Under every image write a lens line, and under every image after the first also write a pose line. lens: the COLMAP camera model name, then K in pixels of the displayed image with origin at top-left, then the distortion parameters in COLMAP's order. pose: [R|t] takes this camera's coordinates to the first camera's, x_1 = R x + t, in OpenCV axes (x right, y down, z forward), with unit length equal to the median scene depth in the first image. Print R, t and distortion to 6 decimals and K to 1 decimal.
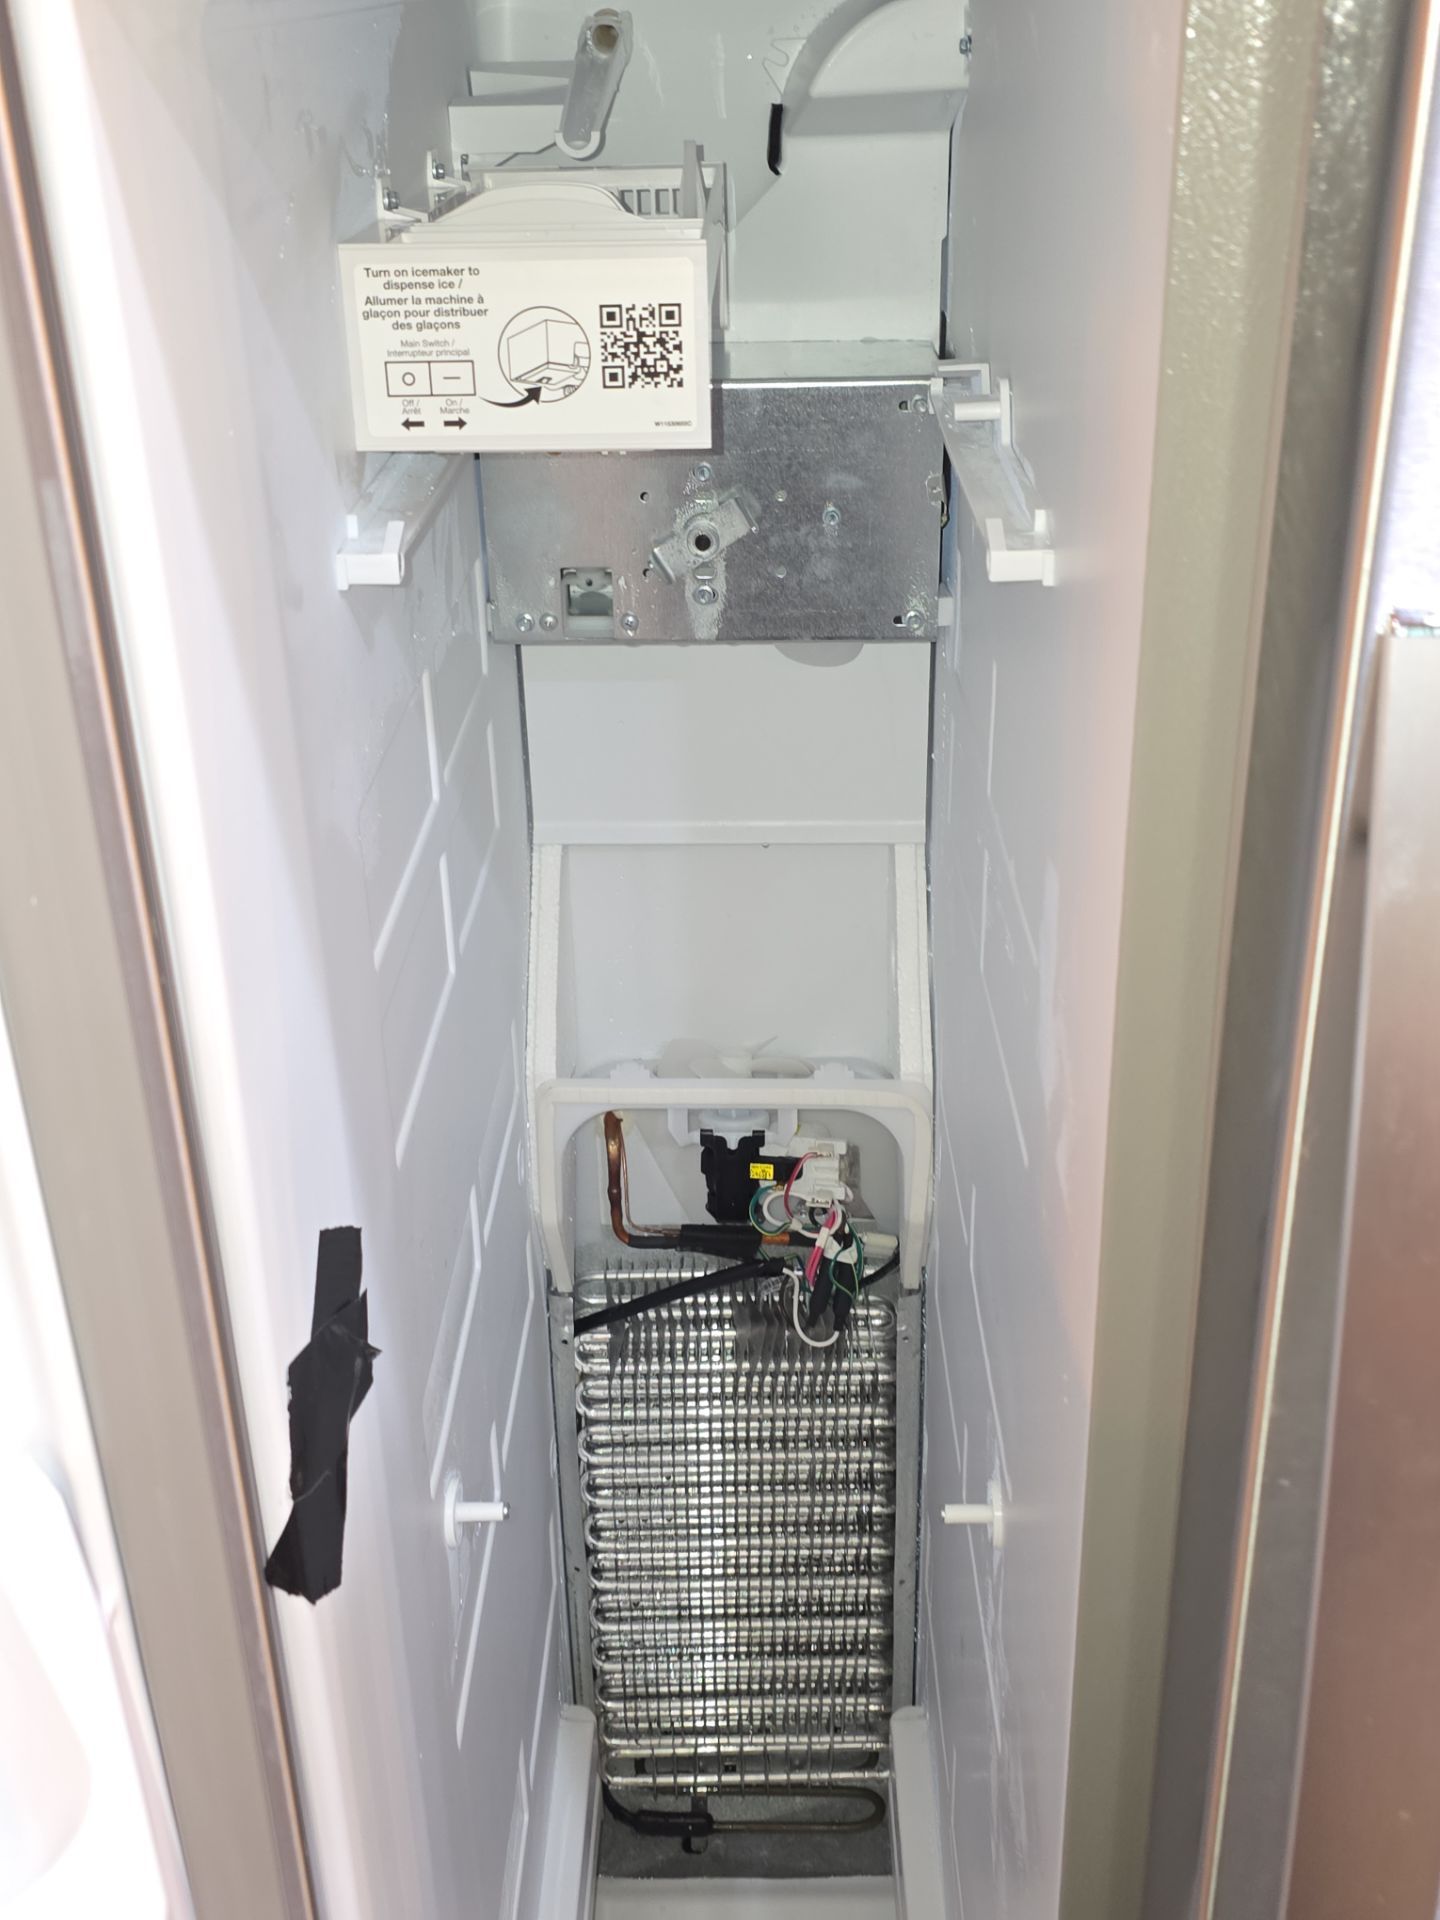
lens RADIAL K [[1897.0, 0, 710.2], [0, 1897.0, 970.5], [0, 0, 1]] dist [-0.016851, 0.000000]
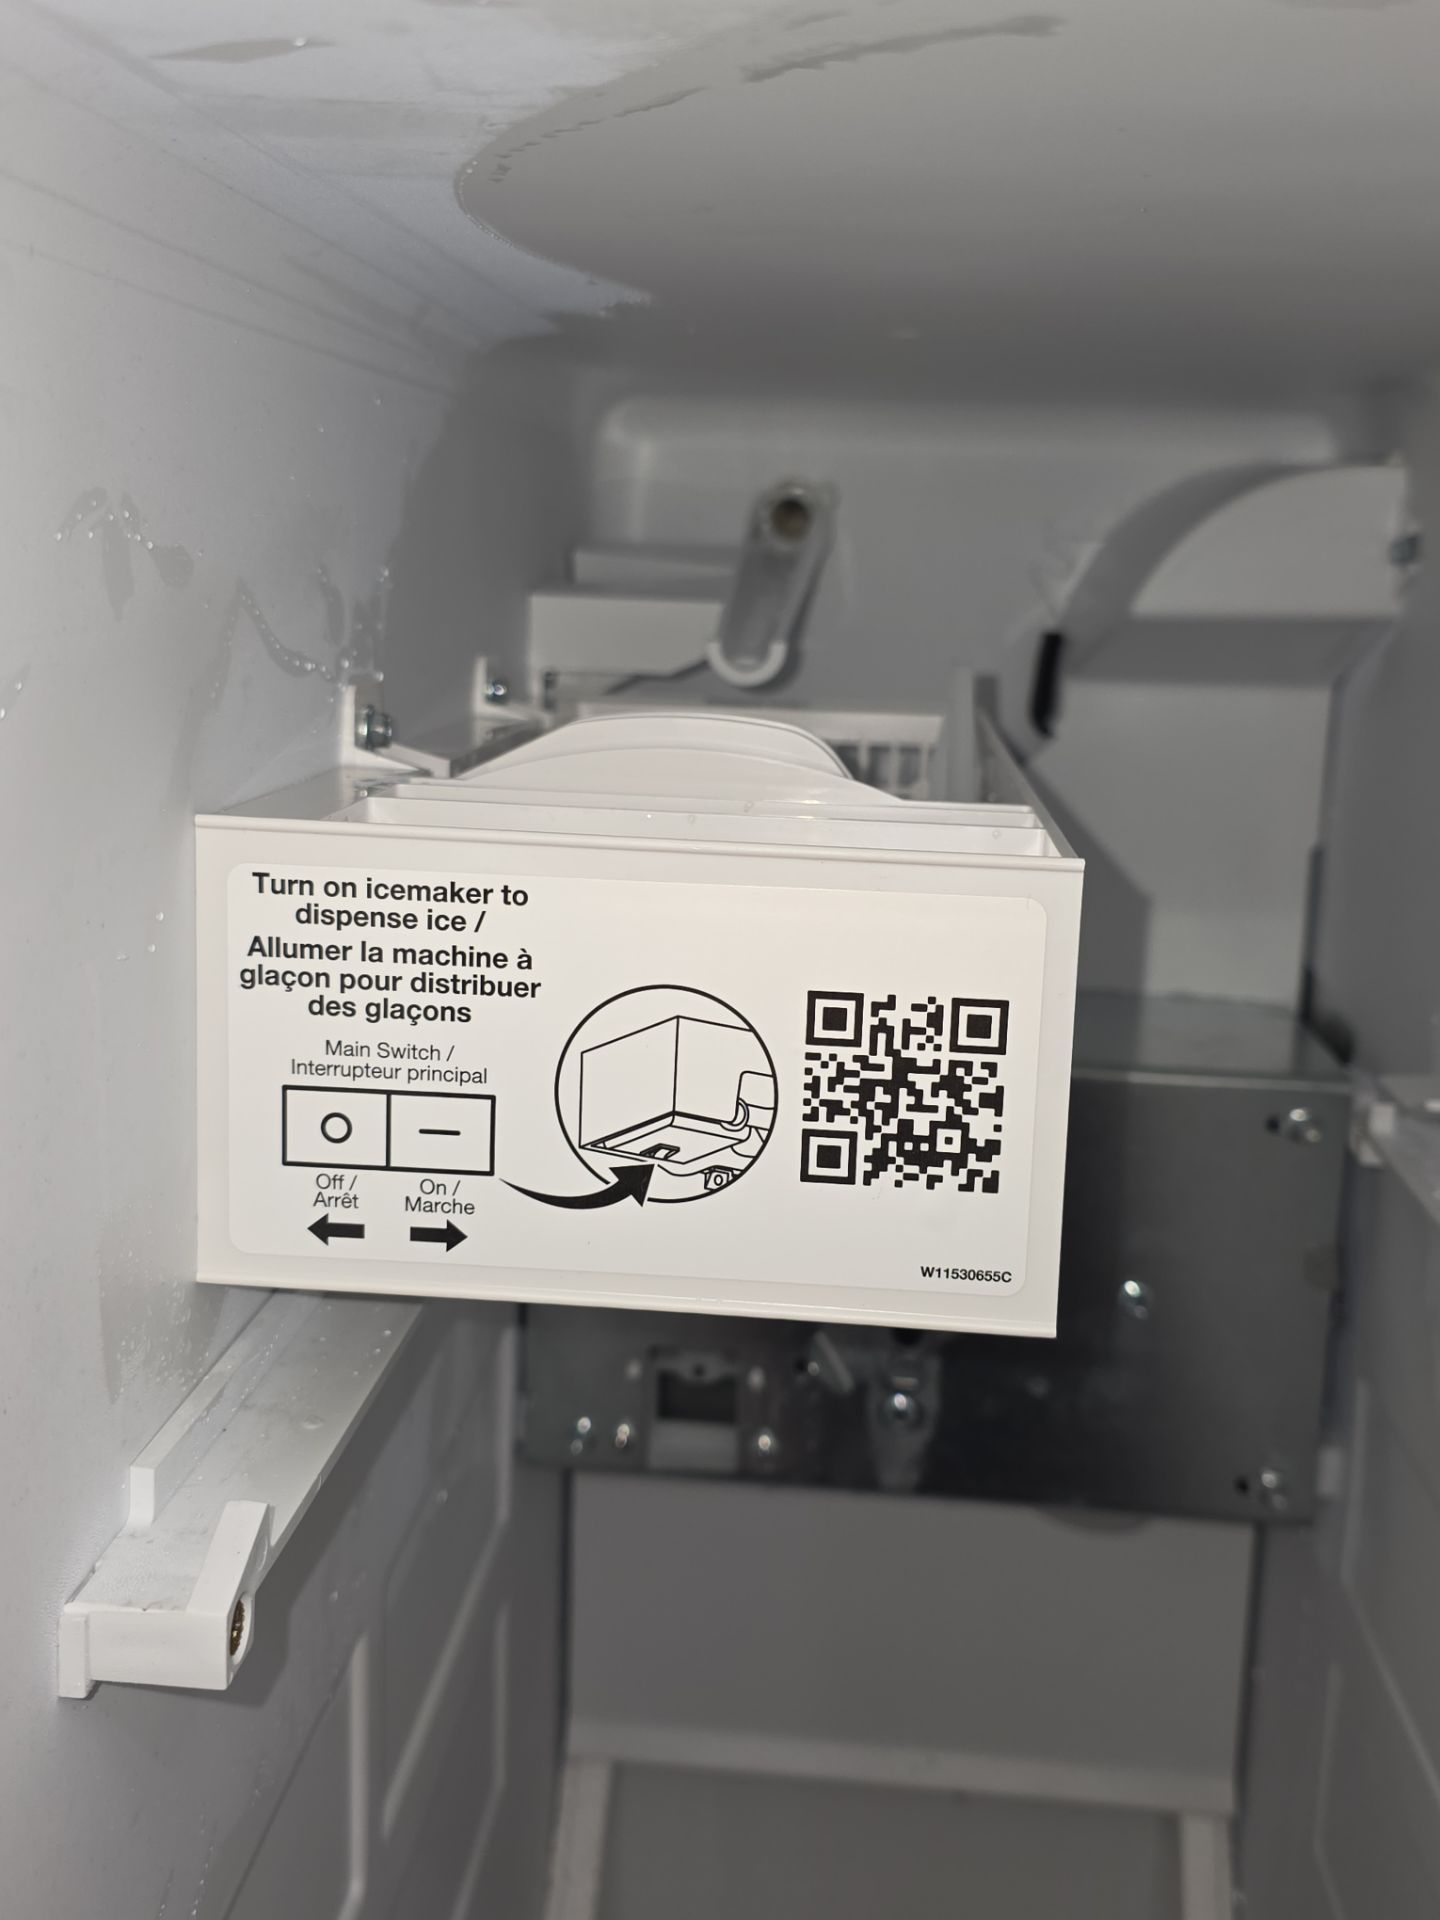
lens RADIAL K [[1897.0, 0, 723.7], [0, 1897.0, 954.3], [0, 0, 1]] dist [-0.016851, 0.000000]
pose [[0.997185, 0.064006, -0.039052, -0.060528], [-0.072405, 0.957319, -0.279816, -0.238283], [0.019475, 0.281856, 0.959259, 0.590536]]
